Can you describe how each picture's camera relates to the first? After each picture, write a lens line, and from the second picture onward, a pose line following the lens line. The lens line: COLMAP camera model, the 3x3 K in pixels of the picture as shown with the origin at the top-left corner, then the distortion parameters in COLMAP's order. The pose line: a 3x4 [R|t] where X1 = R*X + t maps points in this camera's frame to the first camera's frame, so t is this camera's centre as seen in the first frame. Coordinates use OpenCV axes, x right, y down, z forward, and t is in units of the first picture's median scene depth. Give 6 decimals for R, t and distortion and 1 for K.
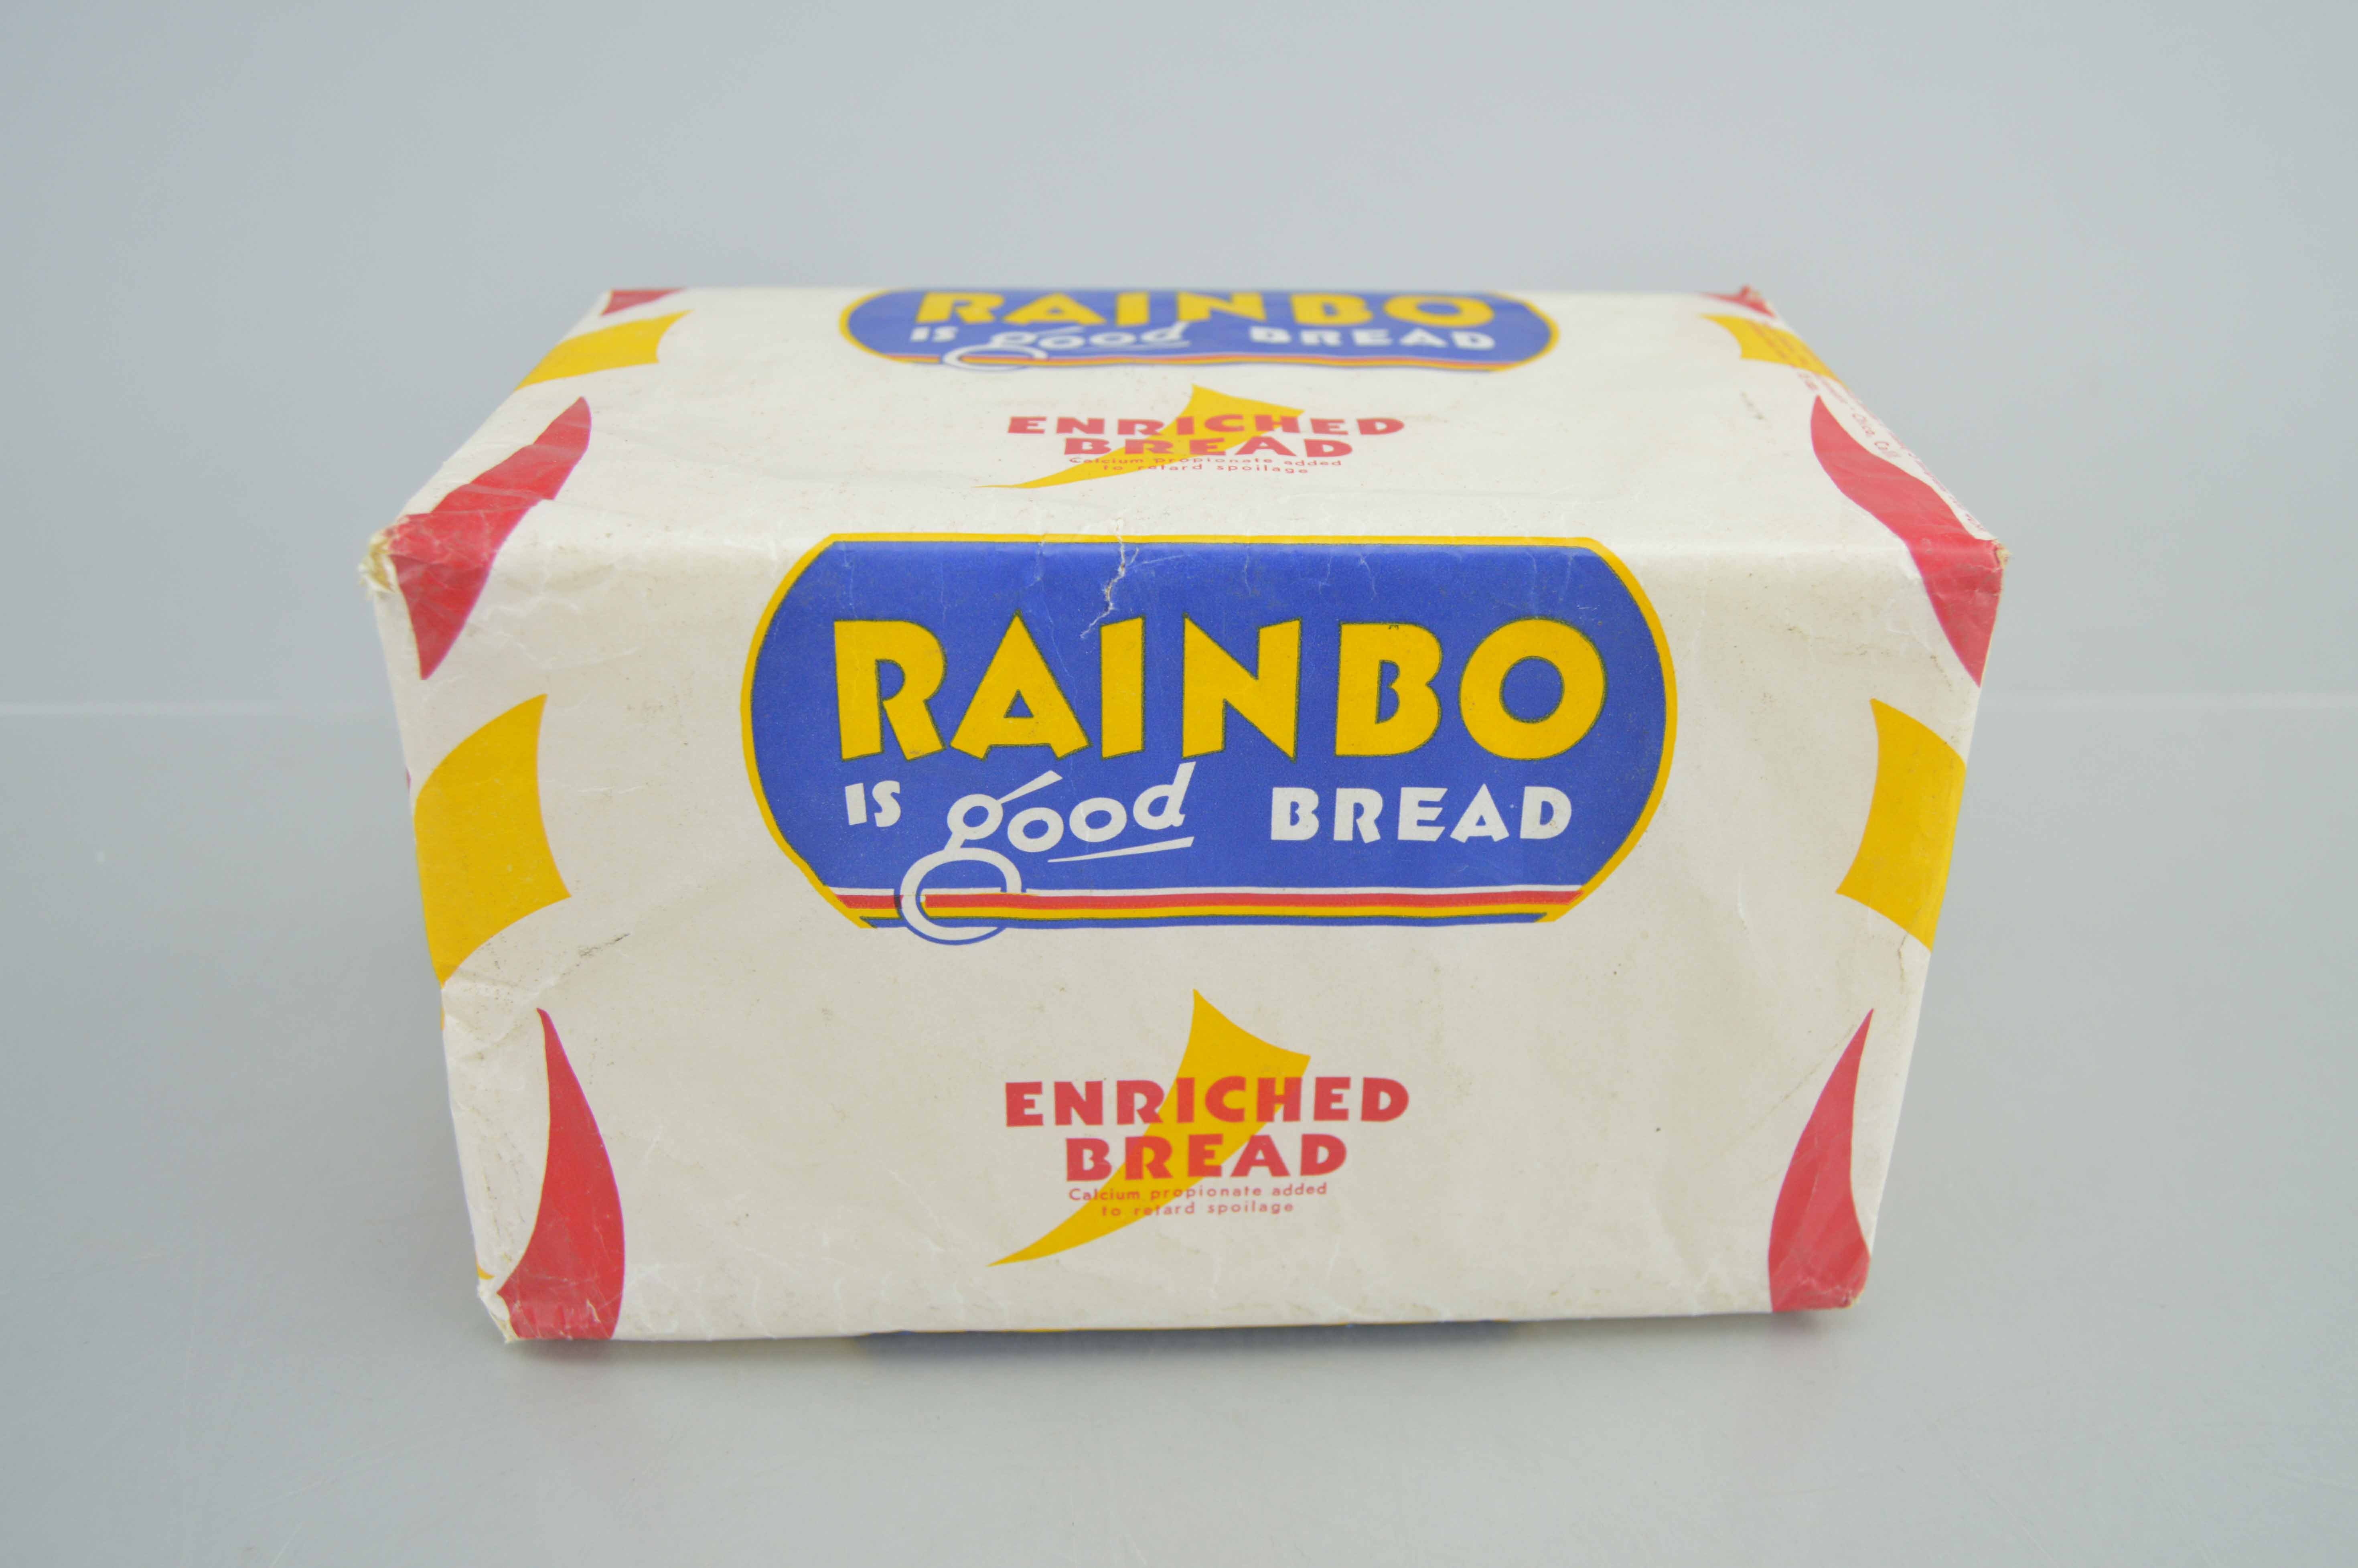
lens RADIAL K [[2078.0, 0, 1195.8], [0, 2078.0, 767.5], [0, 0, 1]] dist [-0.079854, -0.003944]
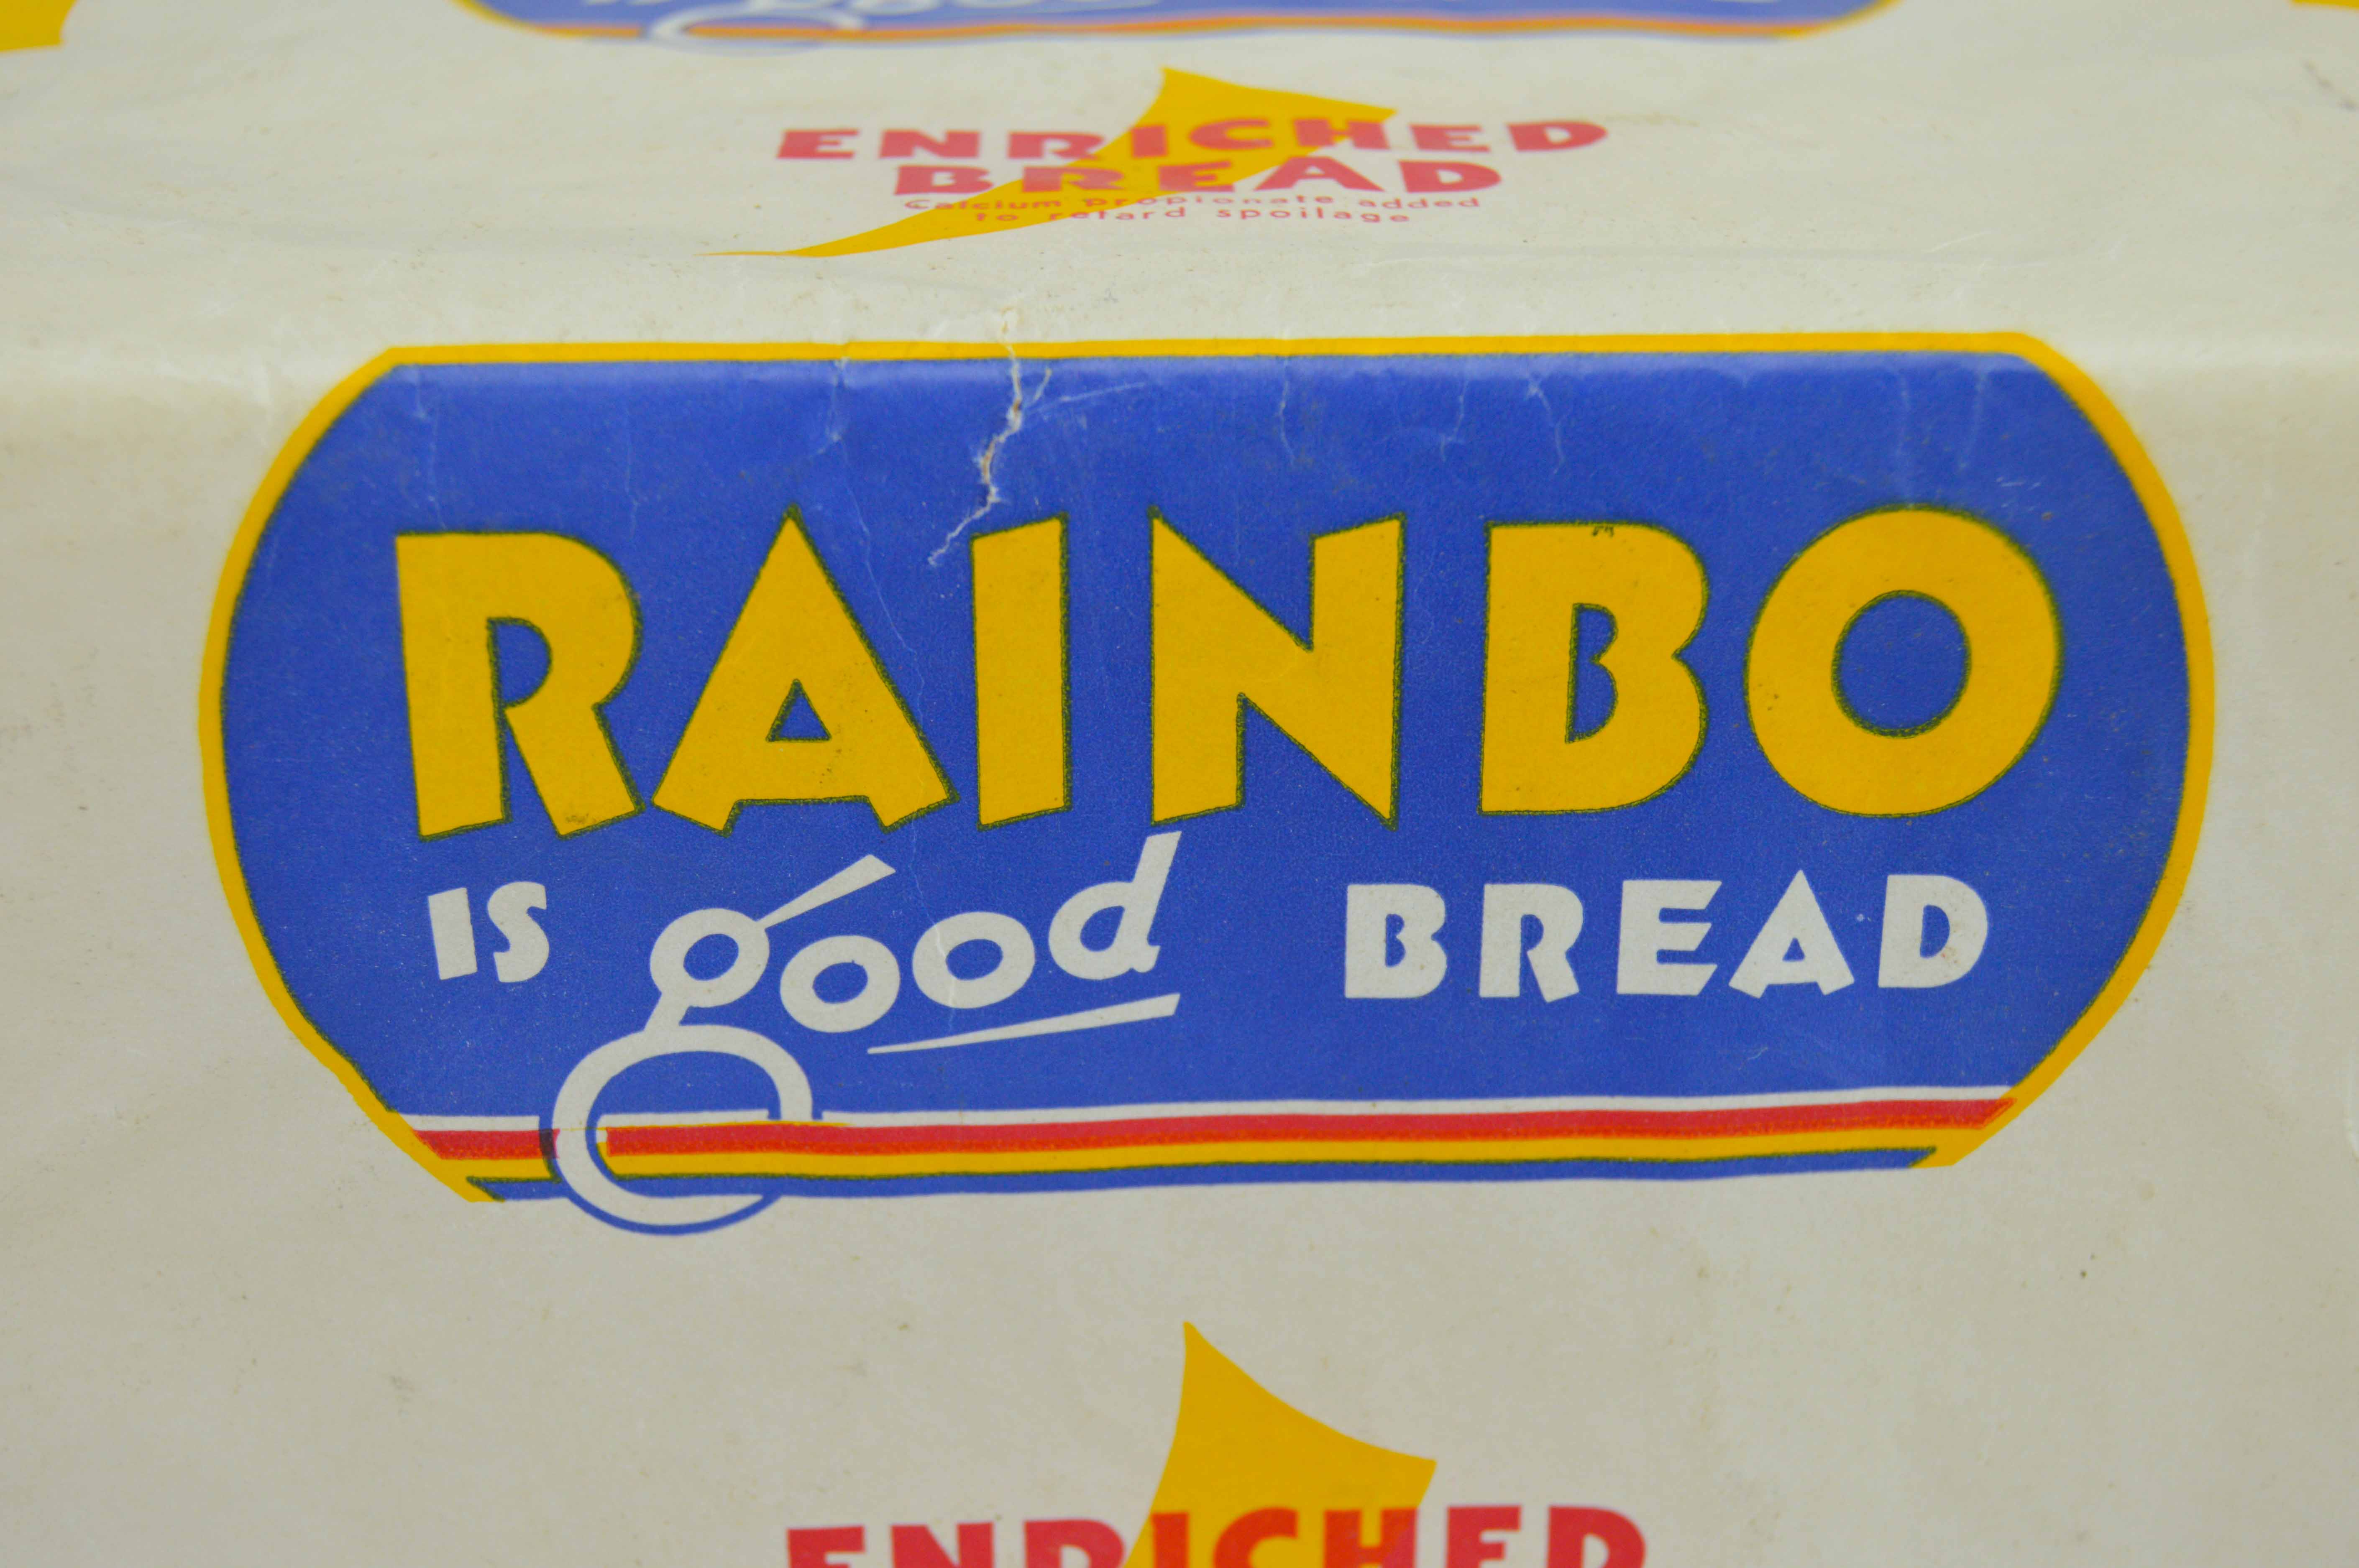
lens RADIAL K [[3636.5, 0, 1176.0], [0, 3636.5, 795.0], [0, 0, 1]] dist [-0.028112, 0.000000]
pose [[0.999878, -0.015485, -0.002232, 0.000641], [0.015383, 0.999077, -0.040105, 0.020884], [0.002851, 0.040066, 0.999193, 0.178102]]
